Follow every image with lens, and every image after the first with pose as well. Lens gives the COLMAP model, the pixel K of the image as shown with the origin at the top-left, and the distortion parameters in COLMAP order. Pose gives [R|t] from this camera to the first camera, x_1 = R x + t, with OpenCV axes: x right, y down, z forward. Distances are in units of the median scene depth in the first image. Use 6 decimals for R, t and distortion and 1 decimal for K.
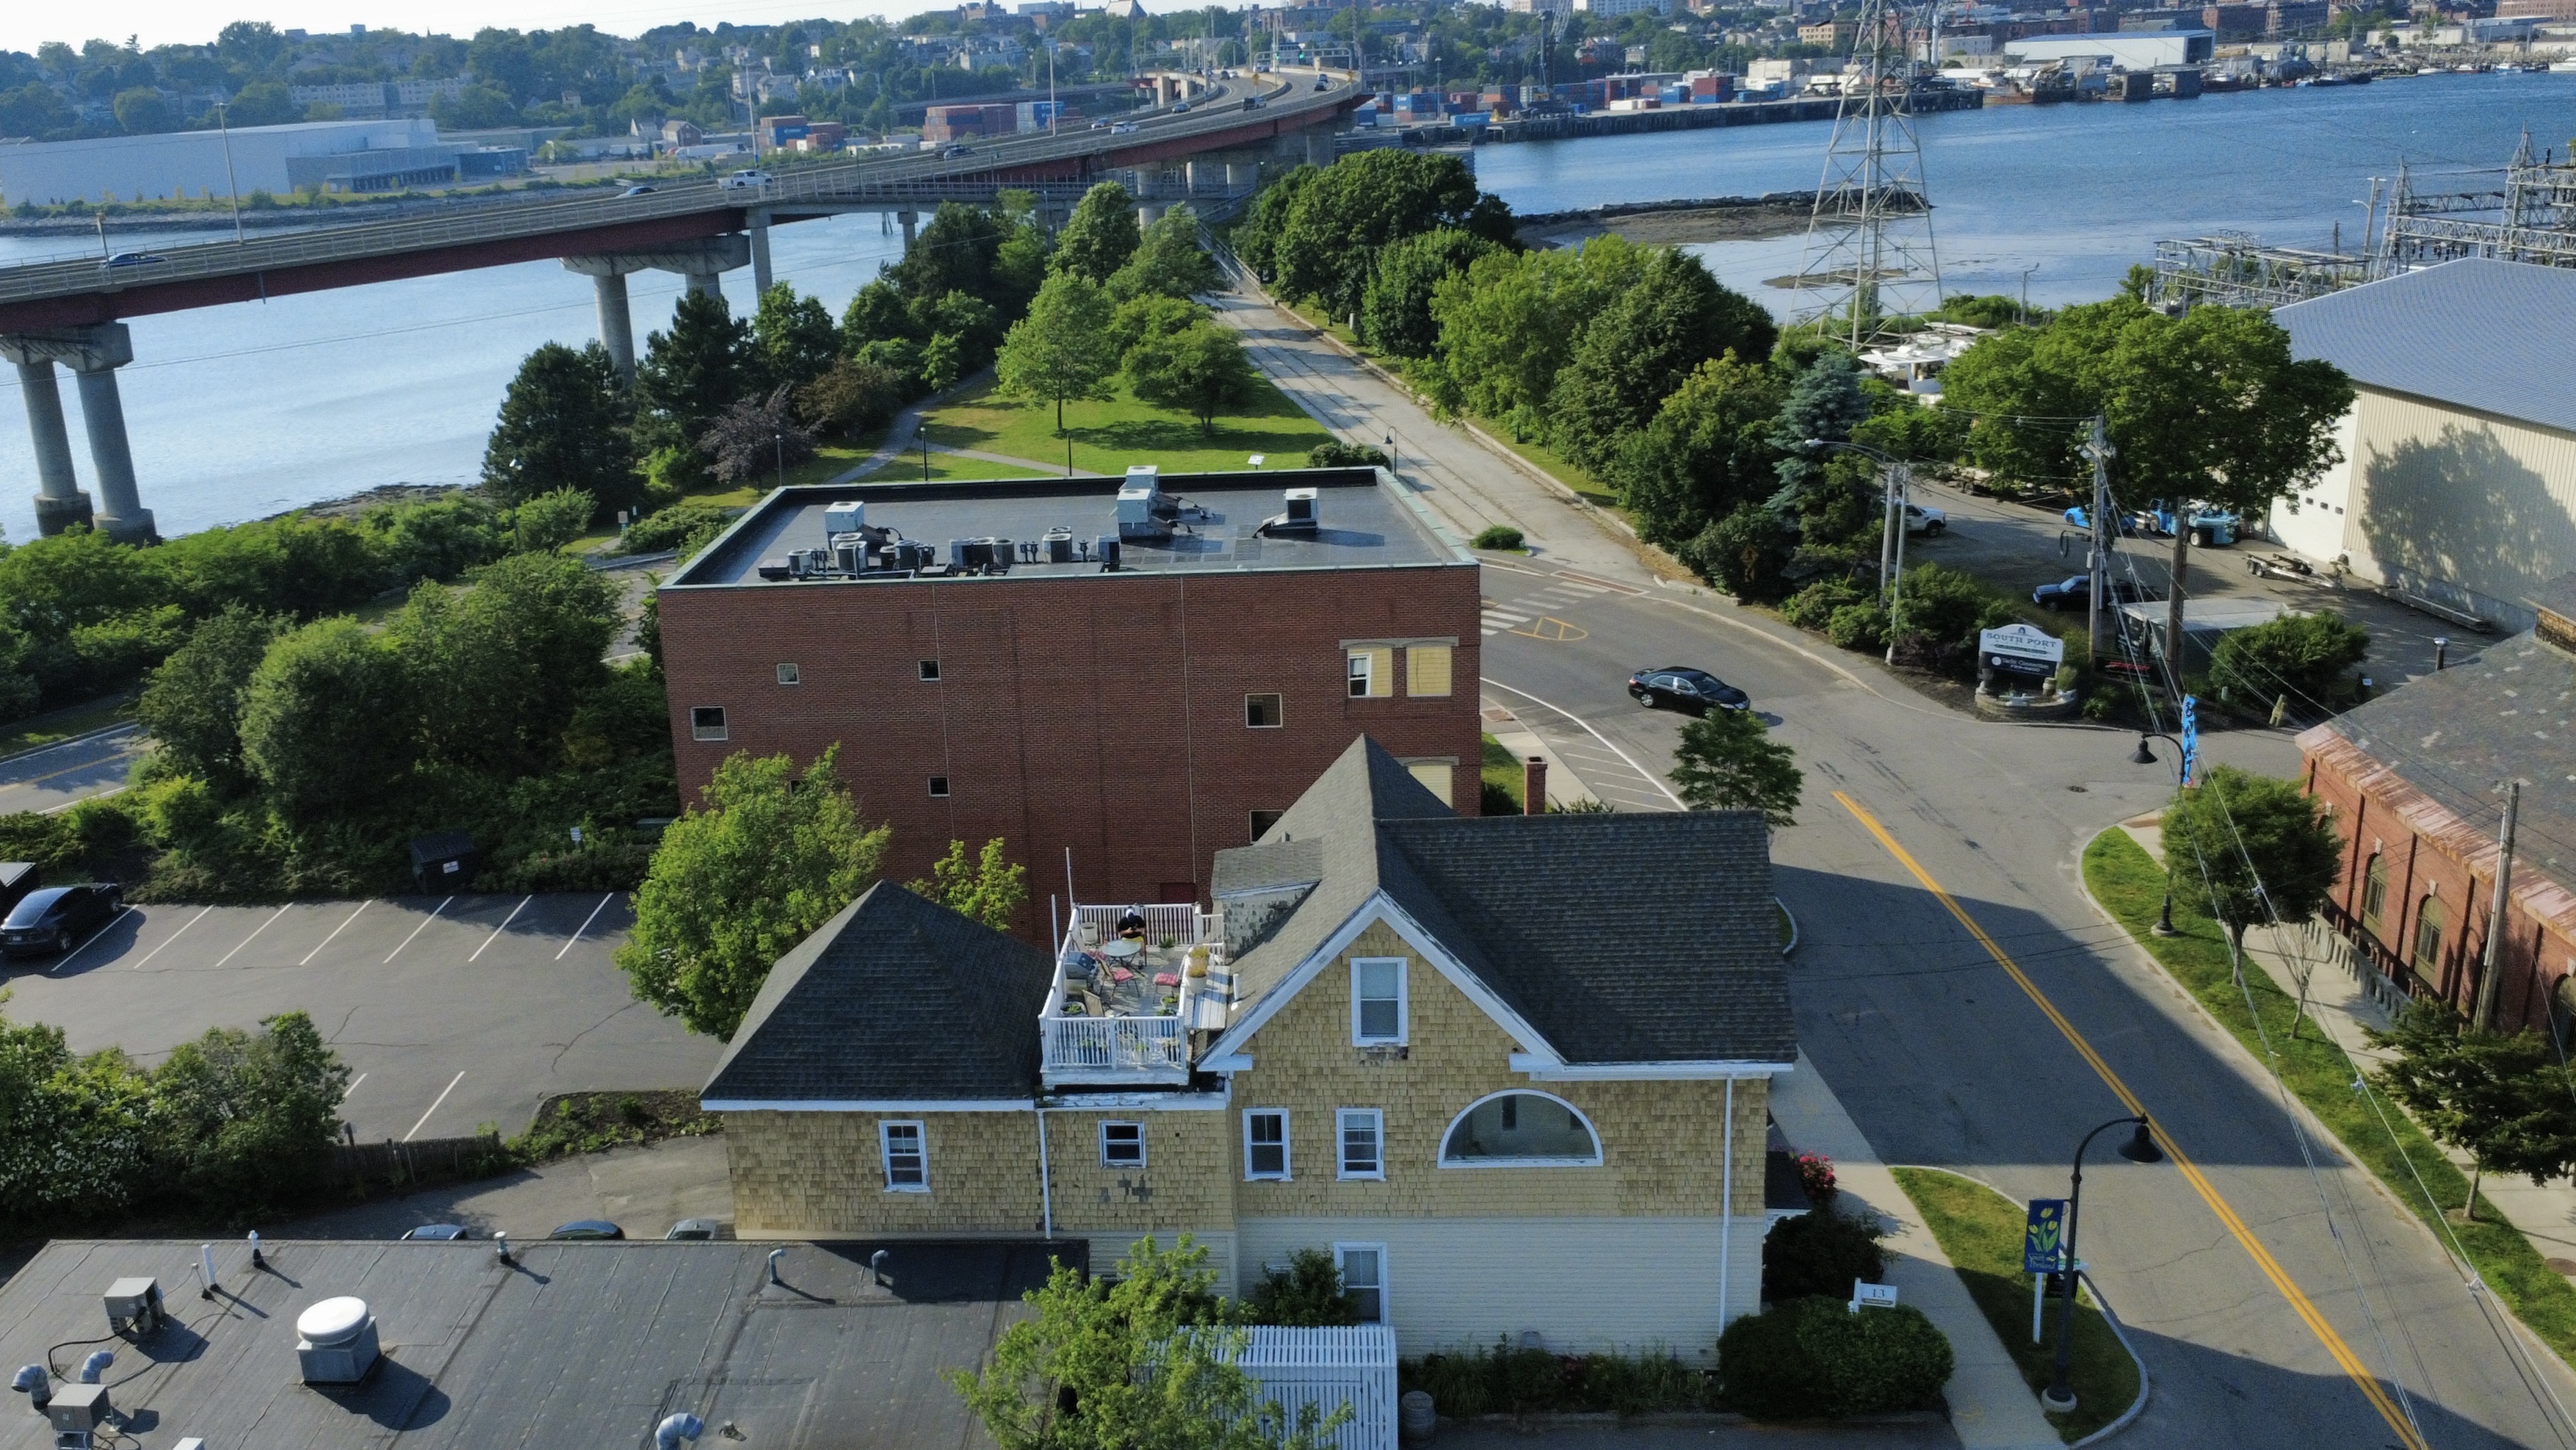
lens RADIAL K [[2150.2, 0, 1133.4], [0, 2150.2, 735.6], [0, 0, 1]] dist [-0.001056, -0.005471]
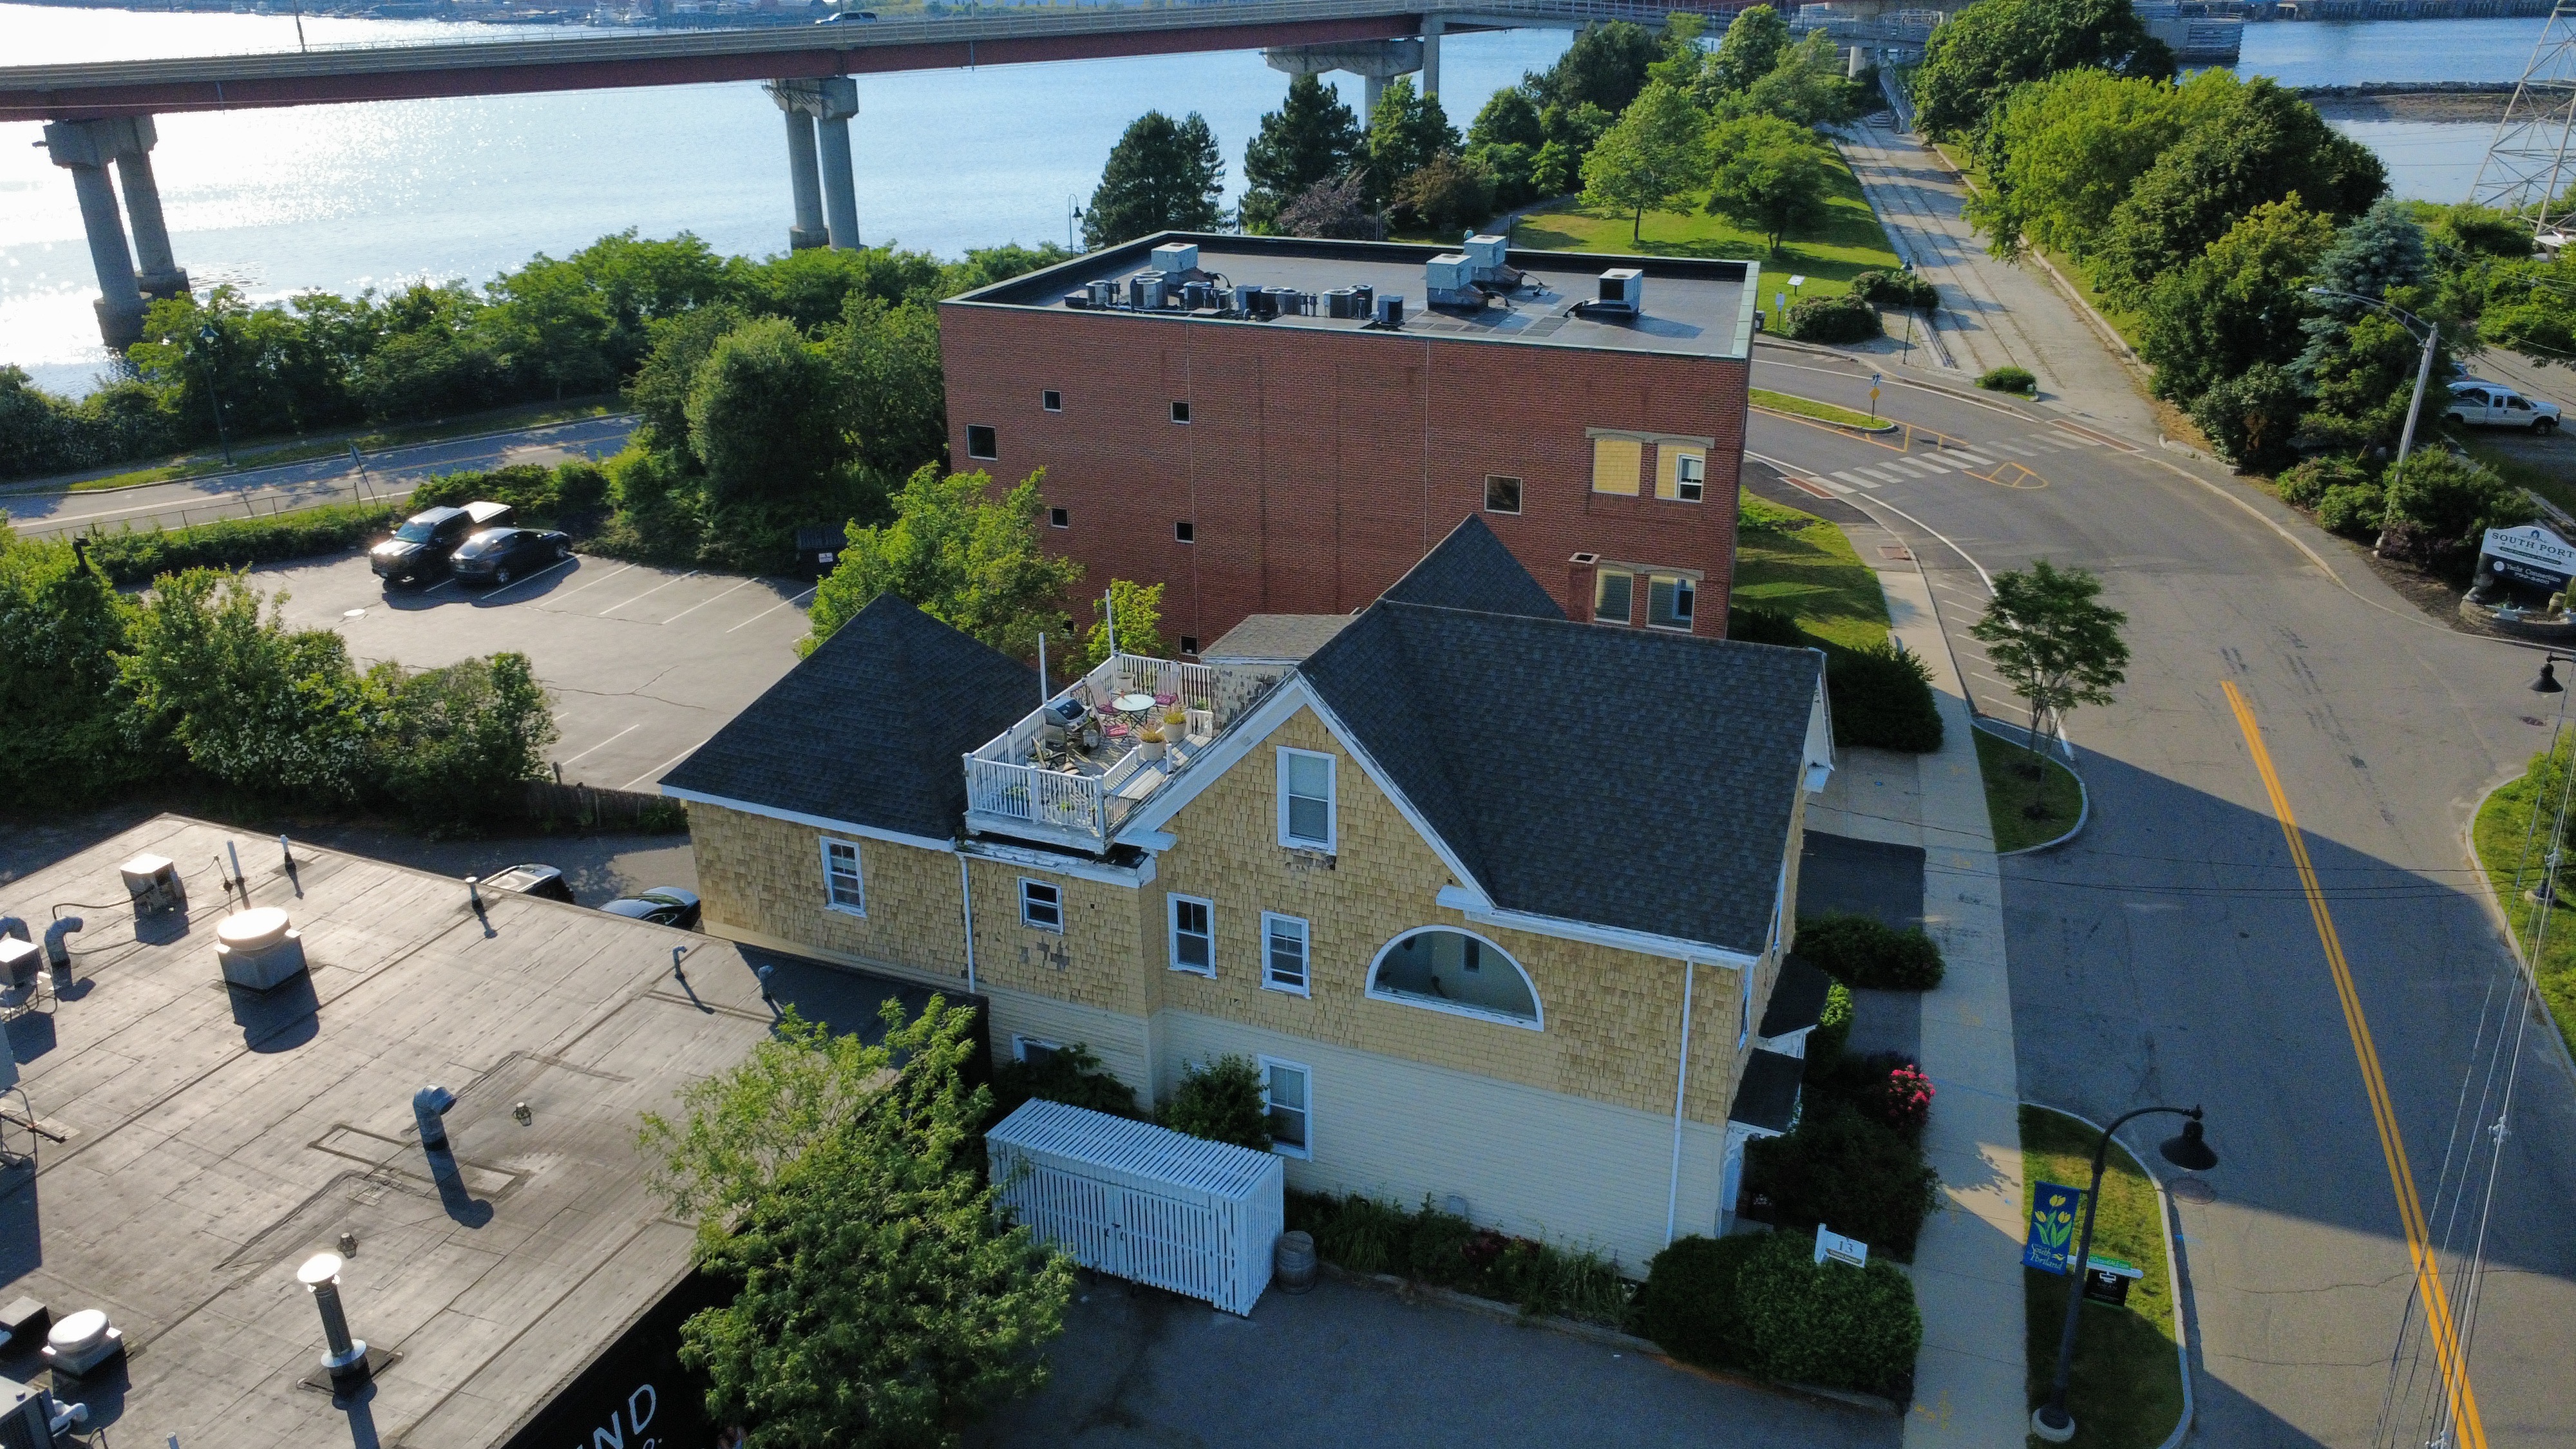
lens RADIAL K [[1884.4, 0, 1289.8], [0, 1884.4, 730.0], [0, 0, 1]] dist [-0.001450, -0.005488]
pose [[0.949612, 0.157425, -0.271025, 0.159028], [-0.128824, 0.984334, 0.120382, 0.001892], [0.285730, -0.079401, 0.955015, 0.134860]]
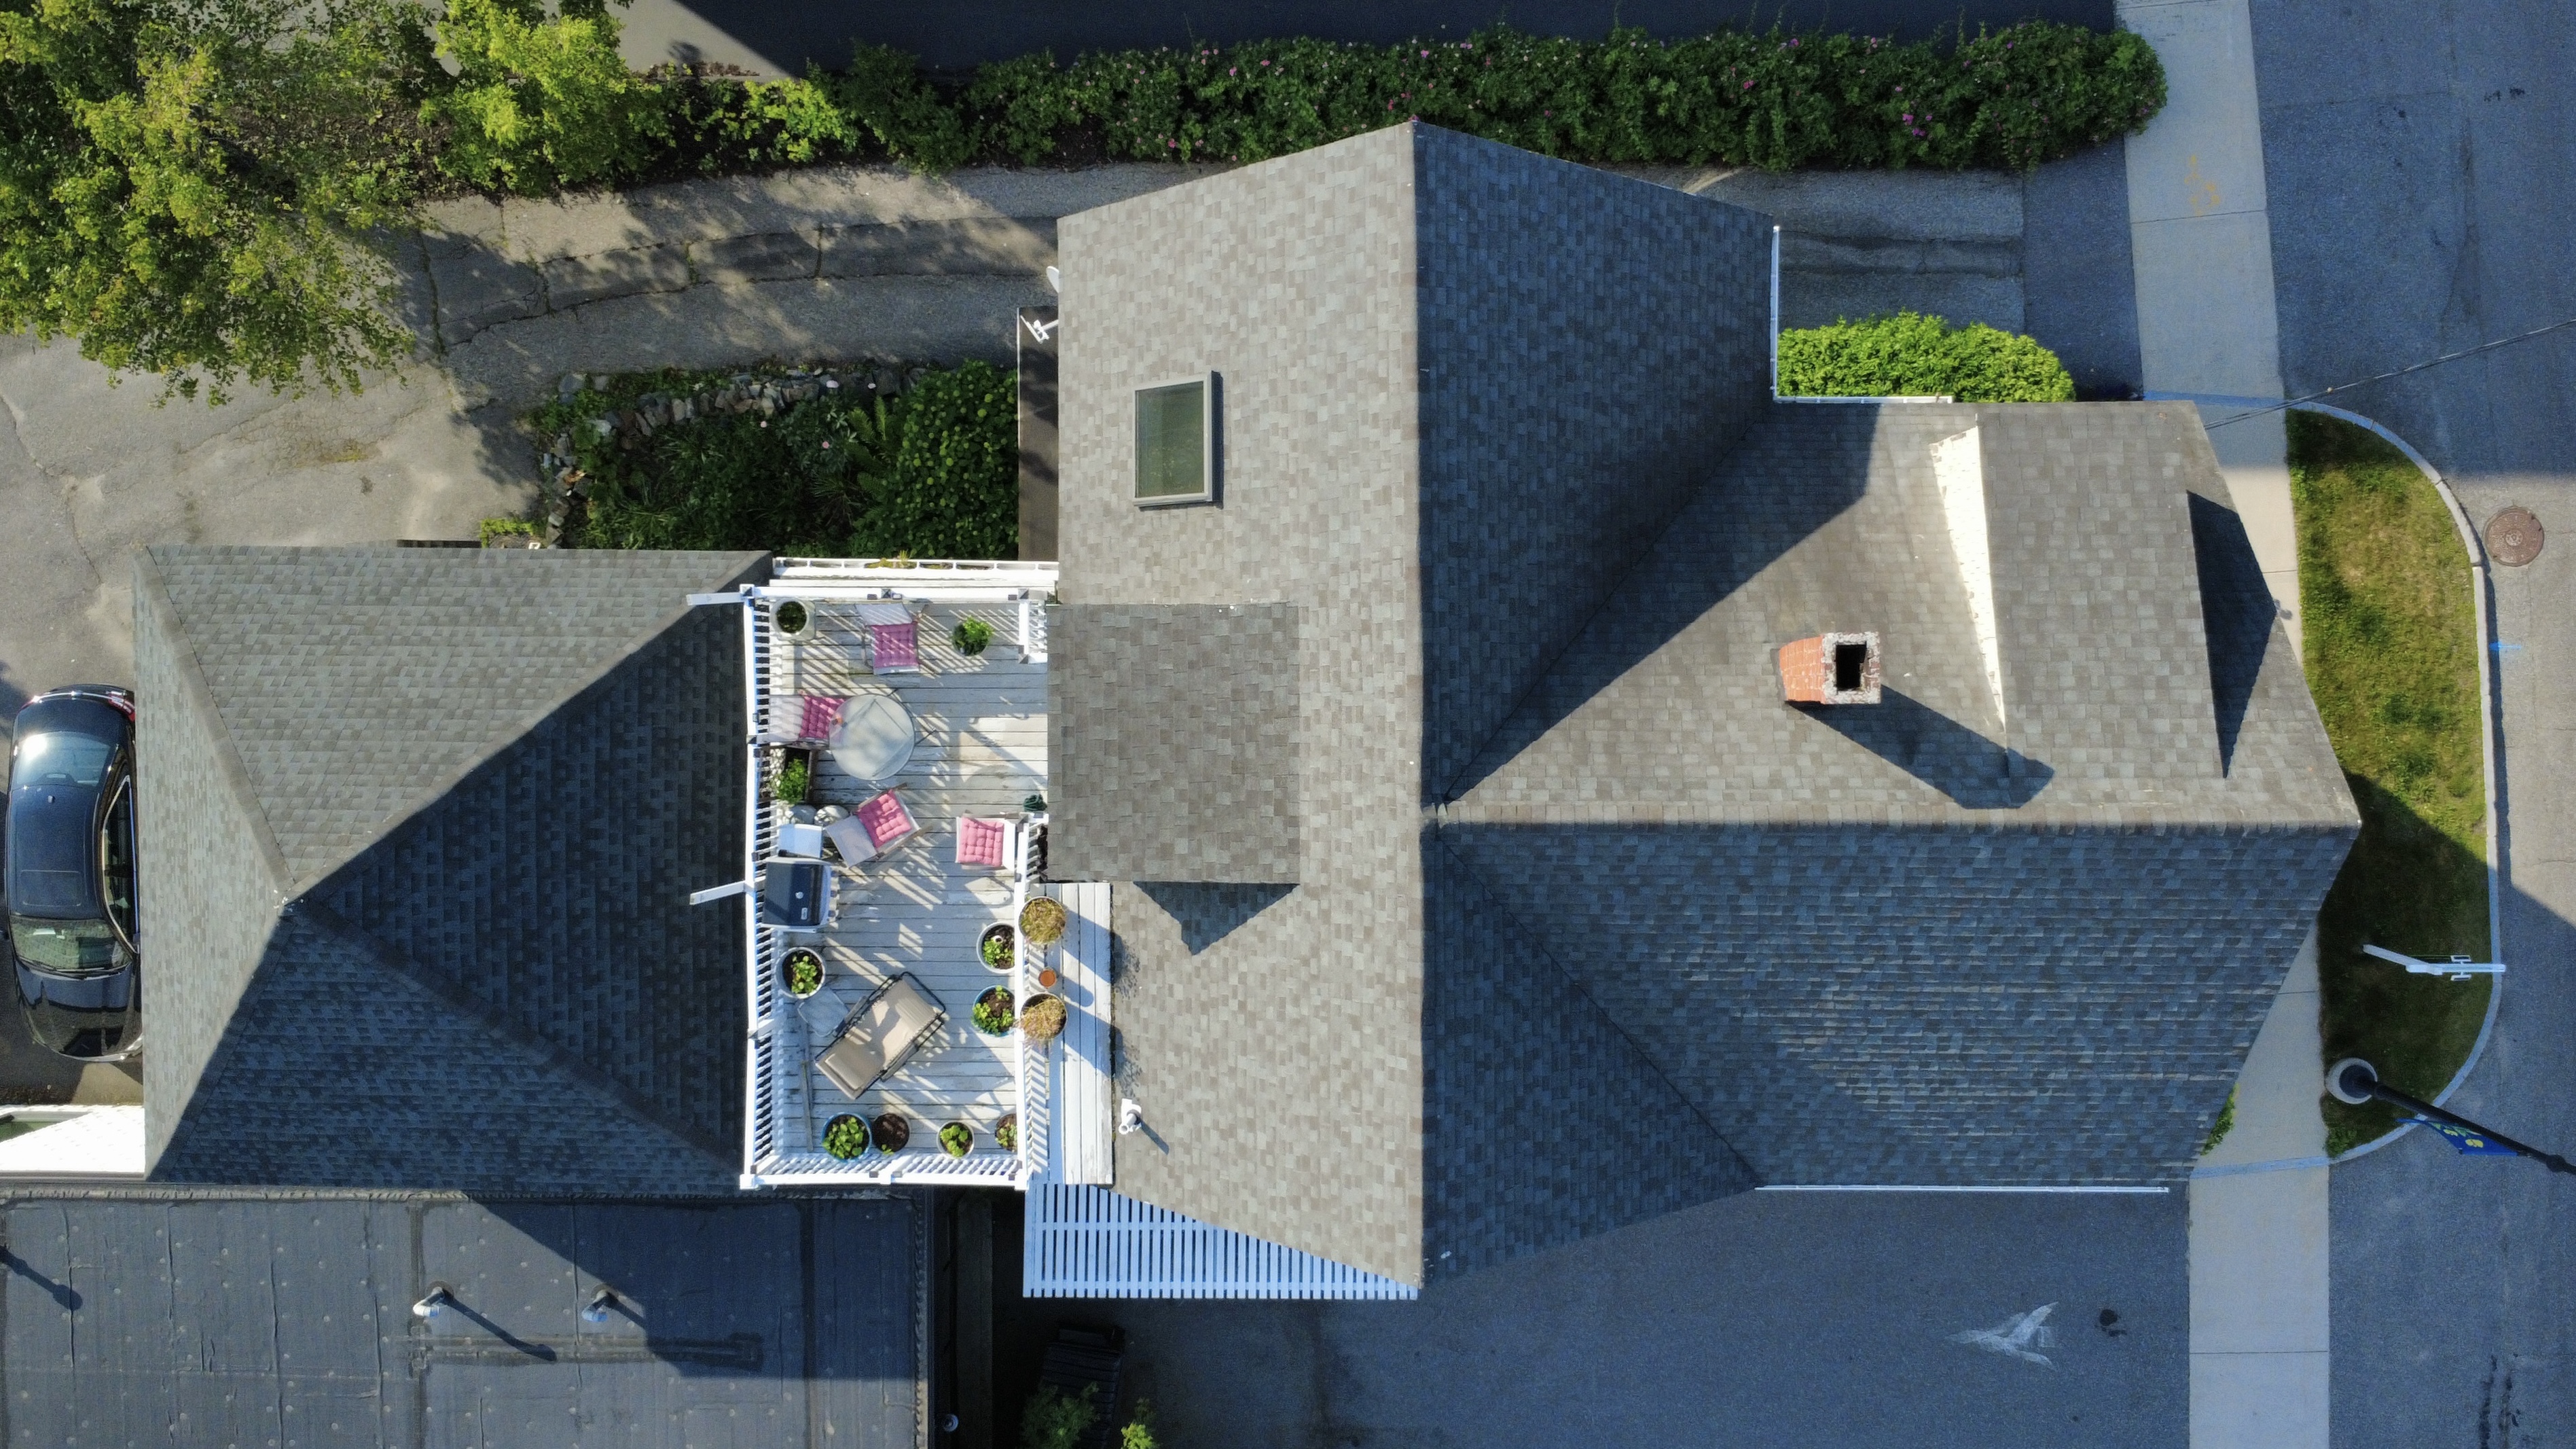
lens RADIAL K [[1987.2, 0, 1341.8], [0, 1987.2, 727.1], [0, 0, 1]] dist [-0.002043, -0.003177]
pose [[0.996209, -0.081792, 0.029633, 0.046933], [-0.005826, 0.277133, 0.960814, -0.178059], [-0.086799, -0.957344, 0.275606, 0.494324]]
